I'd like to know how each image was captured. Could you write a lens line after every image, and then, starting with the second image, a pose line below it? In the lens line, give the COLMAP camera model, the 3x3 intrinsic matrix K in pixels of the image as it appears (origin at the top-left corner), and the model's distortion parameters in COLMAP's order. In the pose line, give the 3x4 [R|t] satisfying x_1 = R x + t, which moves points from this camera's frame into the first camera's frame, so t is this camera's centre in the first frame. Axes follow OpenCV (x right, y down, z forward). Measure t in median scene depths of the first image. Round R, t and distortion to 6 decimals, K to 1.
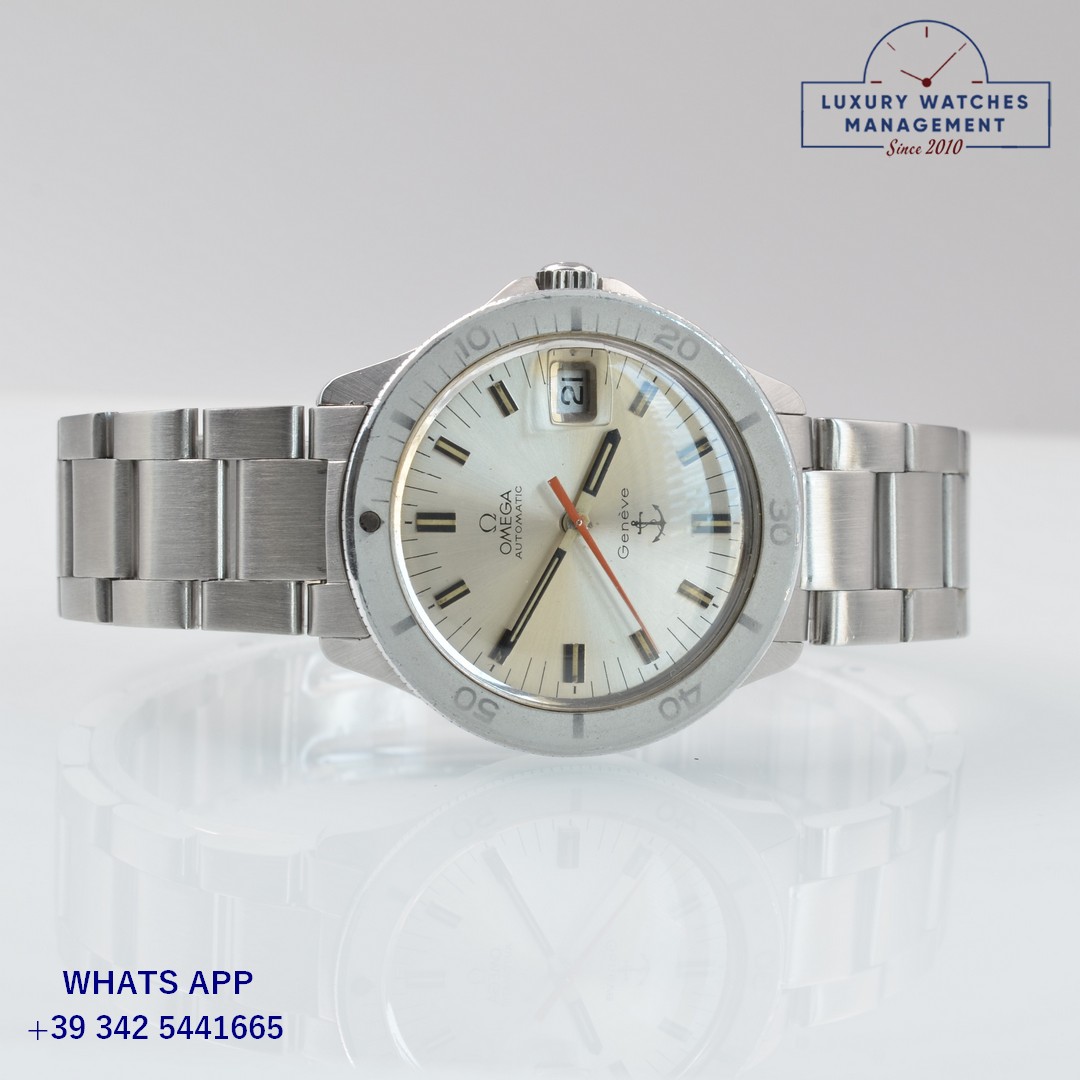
lens RADIAL K [[4396.6, 0, 538.2], [0, 4396.6, 539.0], [0, 0, 1]] dist [0.089831, 0.000000]
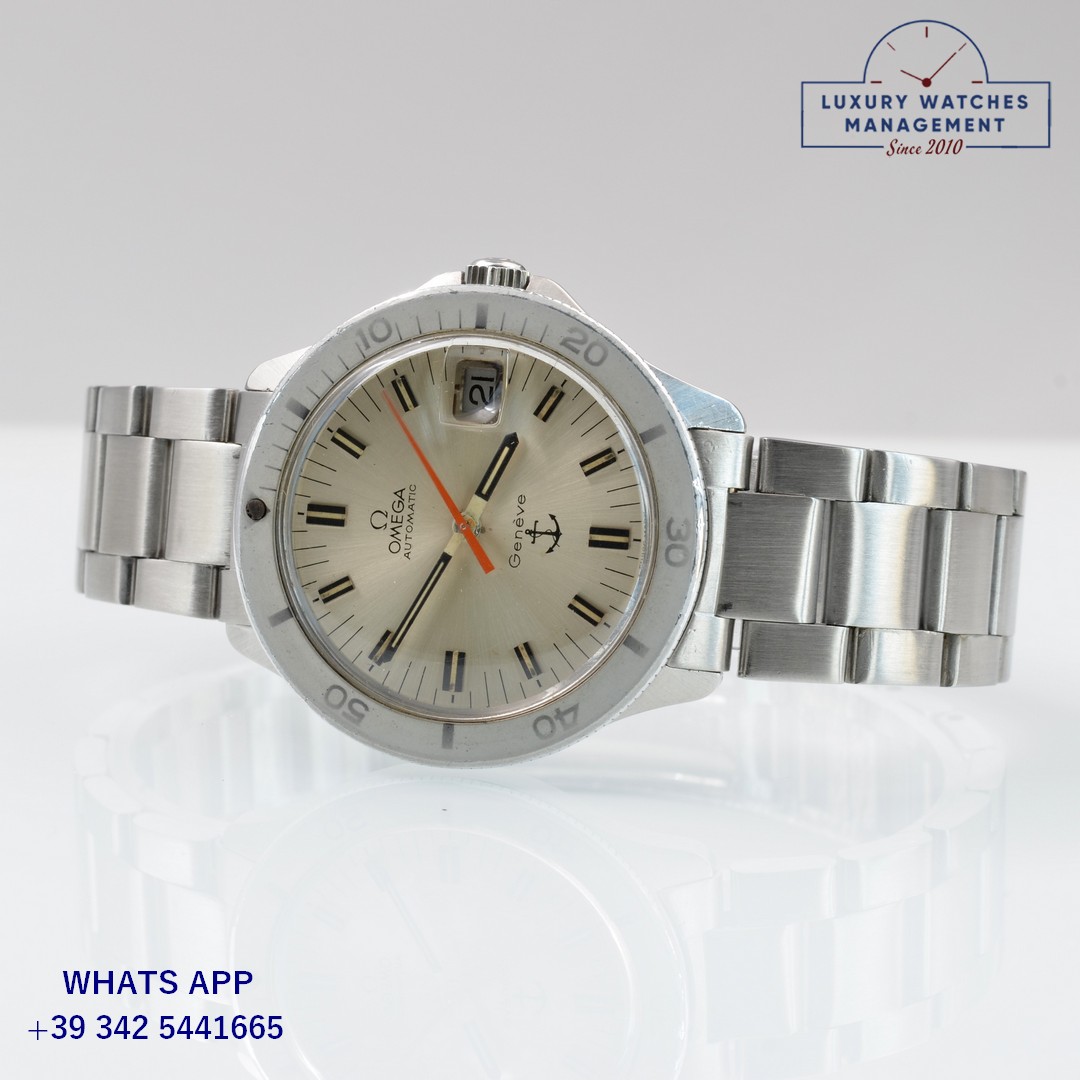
lens RADIAL K [[4396.6, 0, 538.8], [0, 4396.6, 542.4], [0, 0, 1]] dist [0.089831, 0.000000]
pose [[0.916708, 0.073646, -0.392712, 0.403325], [-0.077173, 0.996994, 0.006821, -0.008043], [0.392034, 0.024054, 0.919636, 0.117691]]
